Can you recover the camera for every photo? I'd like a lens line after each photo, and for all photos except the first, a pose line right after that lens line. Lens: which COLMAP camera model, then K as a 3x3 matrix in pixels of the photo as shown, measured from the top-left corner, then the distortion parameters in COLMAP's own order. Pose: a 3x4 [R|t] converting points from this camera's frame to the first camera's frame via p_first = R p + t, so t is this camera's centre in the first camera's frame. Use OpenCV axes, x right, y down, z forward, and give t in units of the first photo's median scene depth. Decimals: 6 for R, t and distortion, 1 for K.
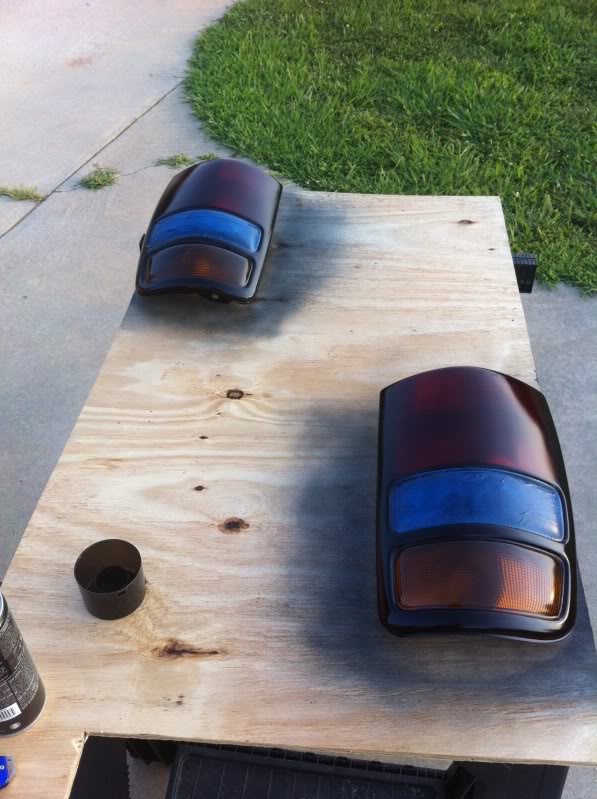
lens RADIAL K [[743.3, 0, 298.5], [0, 743.3, 399.5], [0, 0, 1]] dist [-0.013027, -0.133499]
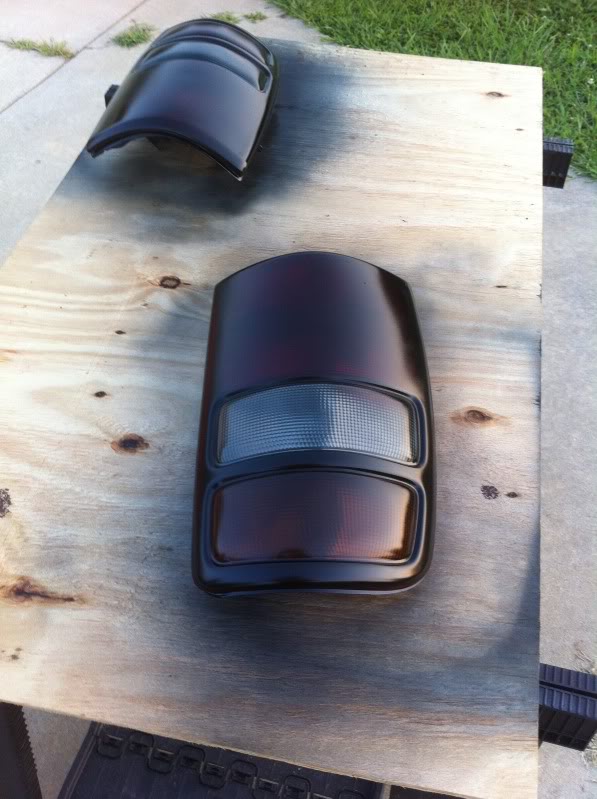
lens RADIAL K [[737.5, 0, 300.4], [0, 737.5, 412.7], [0, 0, 1]] dist [-0.084787, 0.003802]
pose [[0.993286, 0.094899, -0.066160, 0.110873], [-0.082283, 0.981553, 0.172580, -0.015273], [0.081317, -0.165977, 0.982771, 0.162221]]
